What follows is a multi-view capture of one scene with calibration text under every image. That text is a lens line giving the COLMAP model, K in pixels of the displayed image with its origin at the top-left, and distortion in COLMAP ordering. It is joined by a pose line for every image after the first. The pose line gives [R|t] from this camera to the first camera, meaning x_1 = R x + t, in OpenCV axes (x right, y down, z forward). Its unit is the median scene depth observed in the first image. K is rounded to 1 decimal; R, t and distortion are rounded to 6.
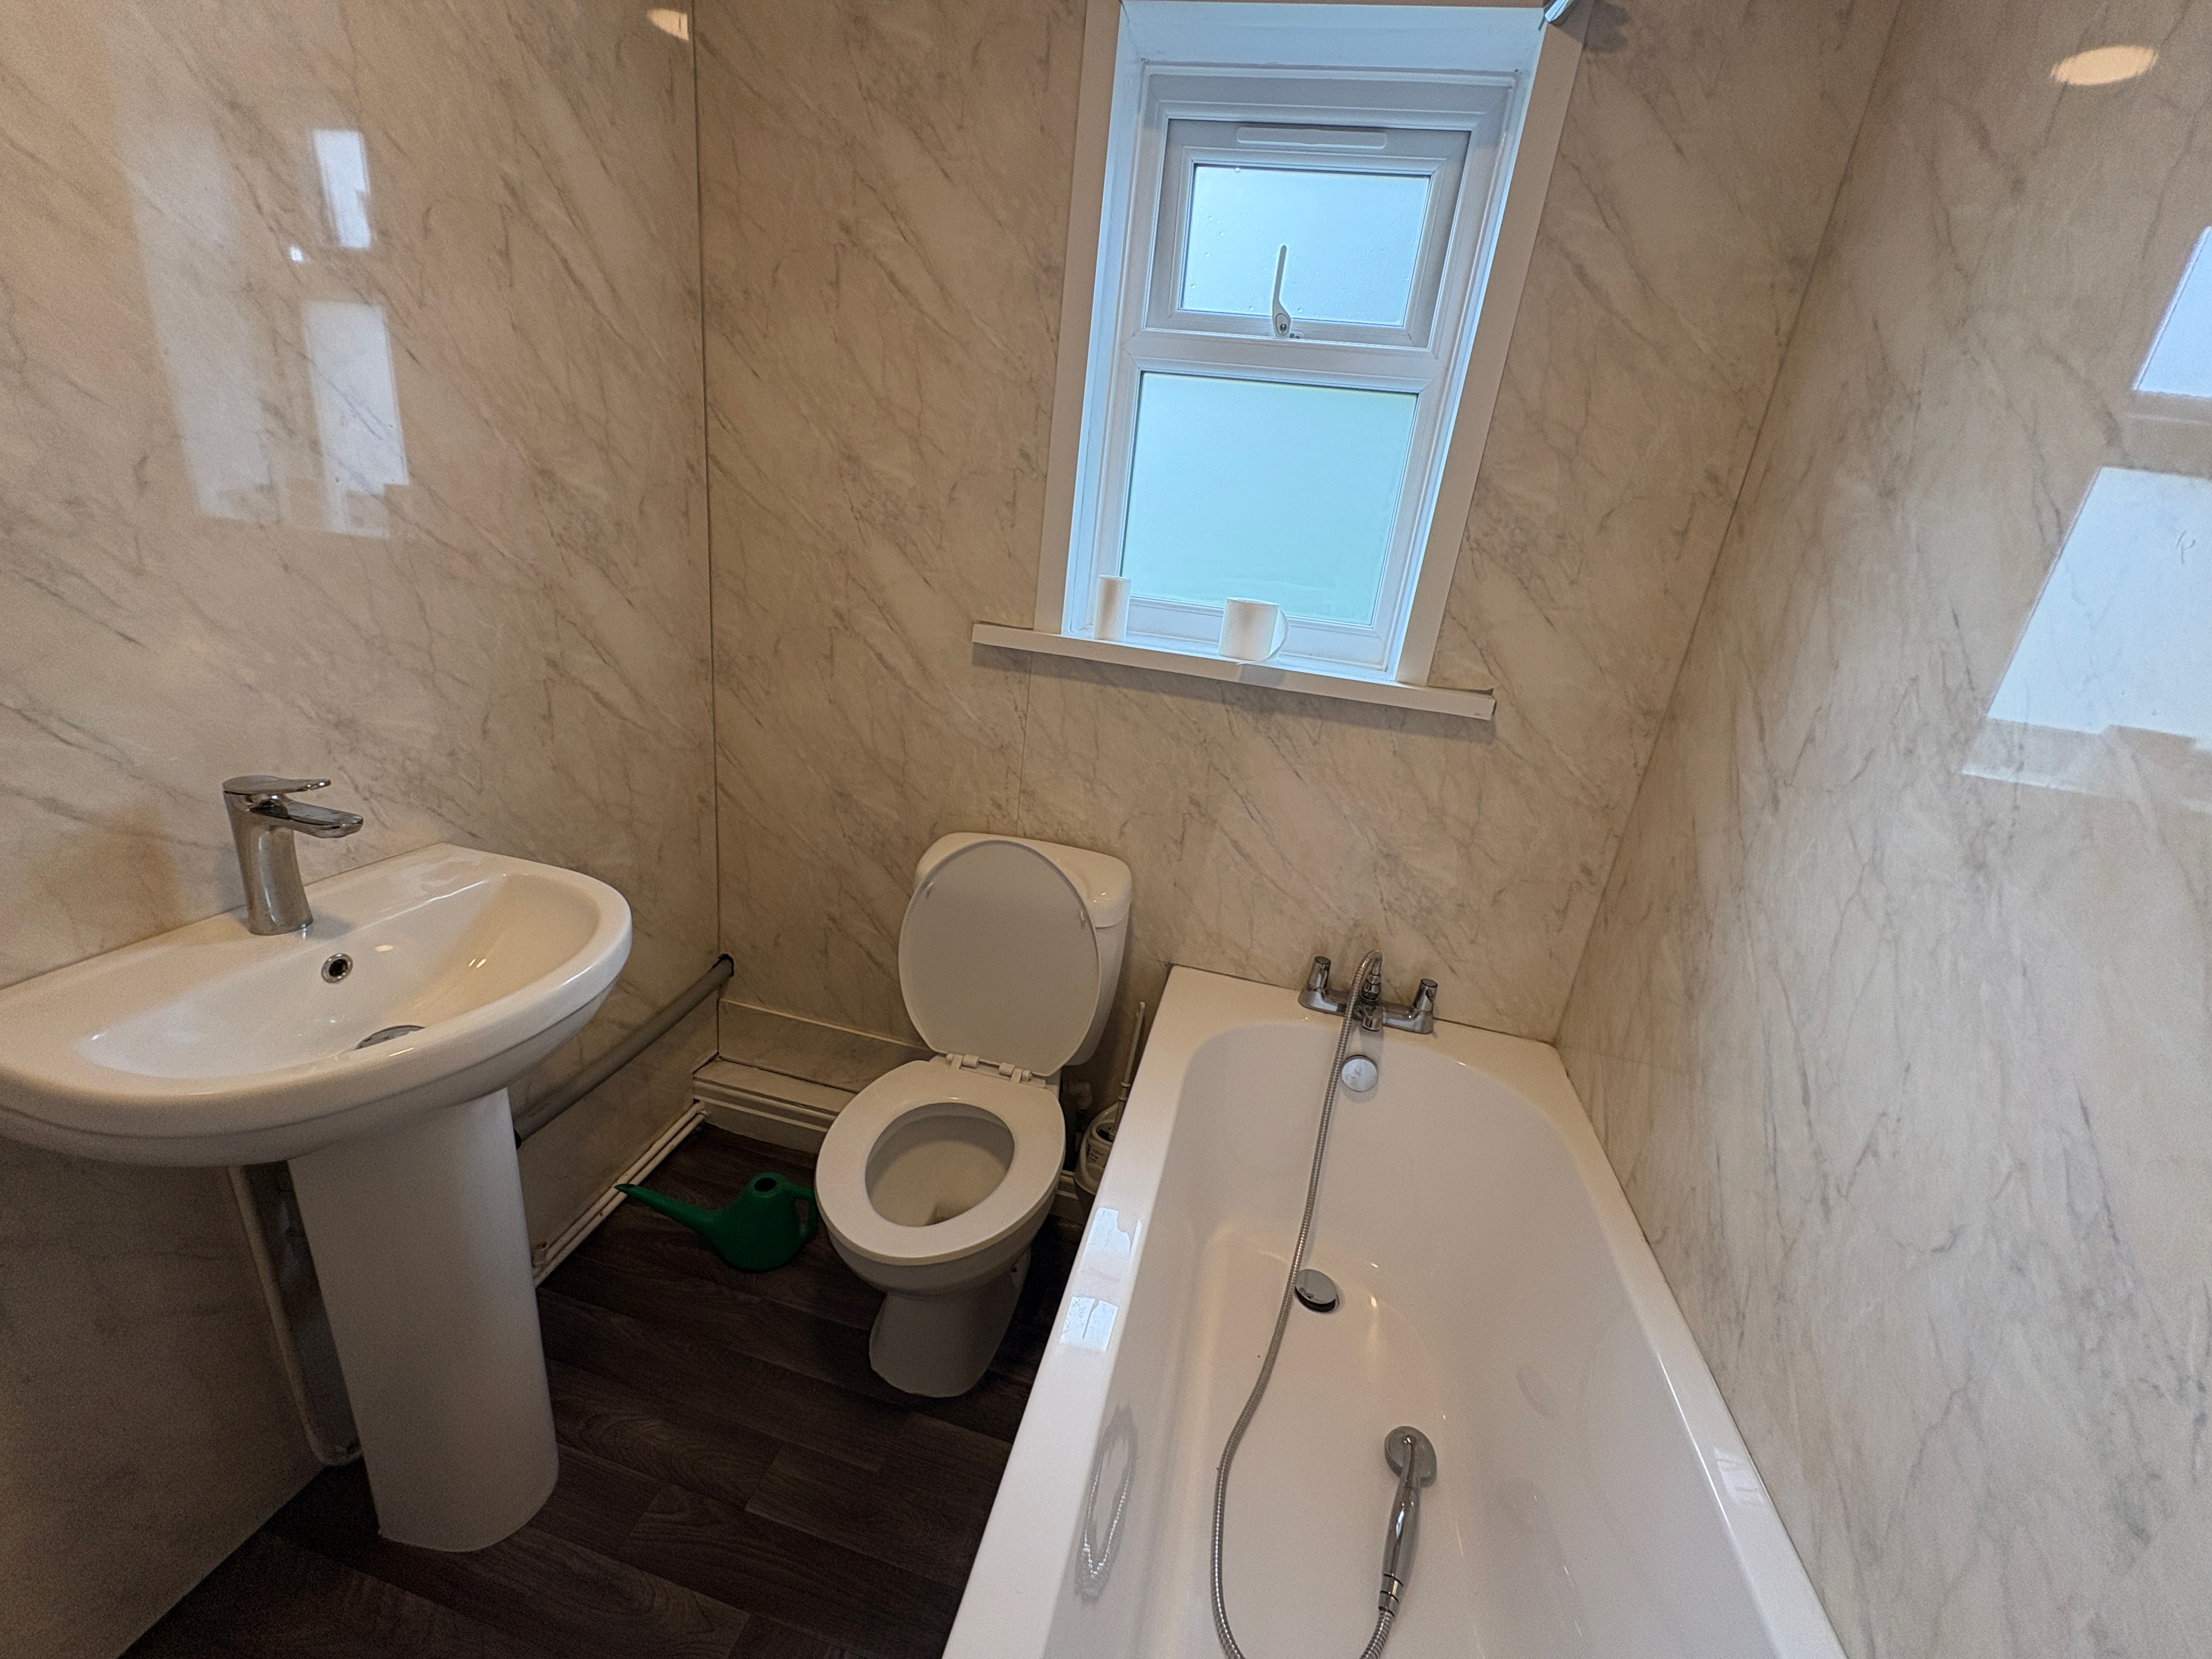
lens RADIAL K [[883.6, 0, 1101.9], [0, 883.6, 827.6], [0, 0, 1]] dist [-0.001229, 0.001295]
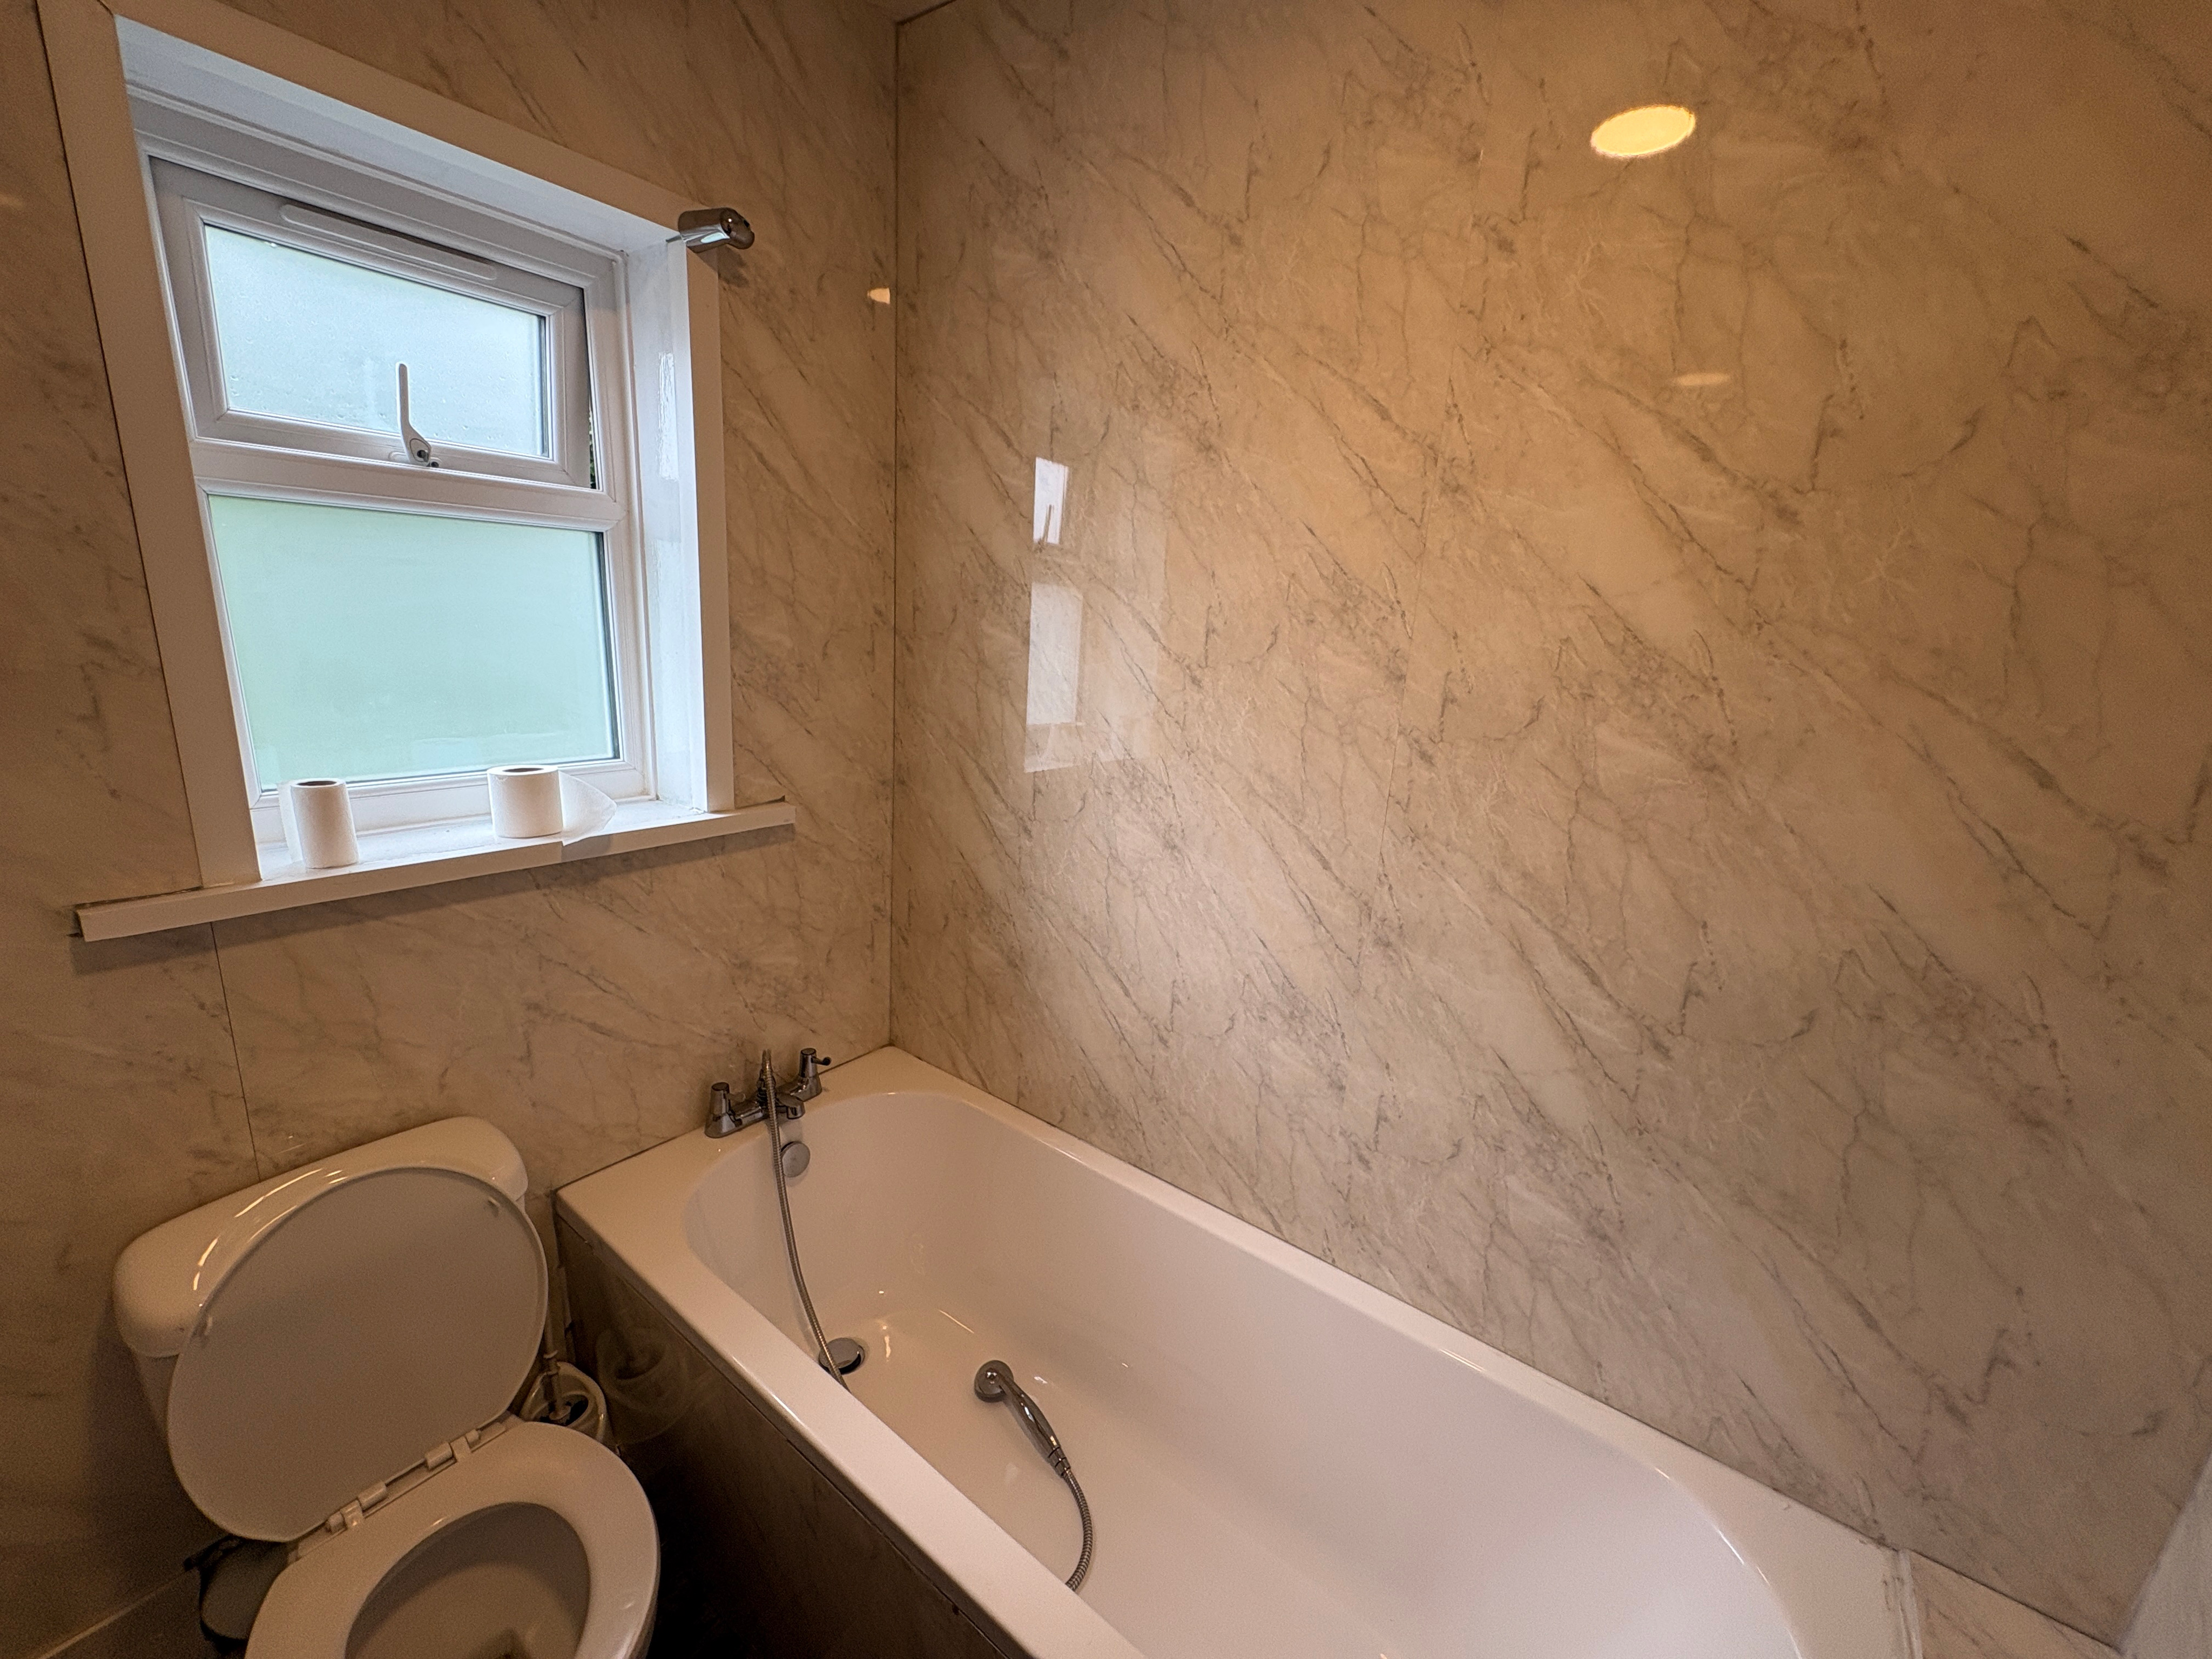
lens RADIAL K [[883.6, 0, 1104.4], [0, 883.6, 828.4], [0, 0, 1]] dist [-0.001229, 0.001295]
pose [[0.409158, -0.301417, 0.861242, -0.389157], [0.289080, 0.938064, 0.190967, -0.213218], [-0.865461, 0.170832, 0.470950, 0.097750]]
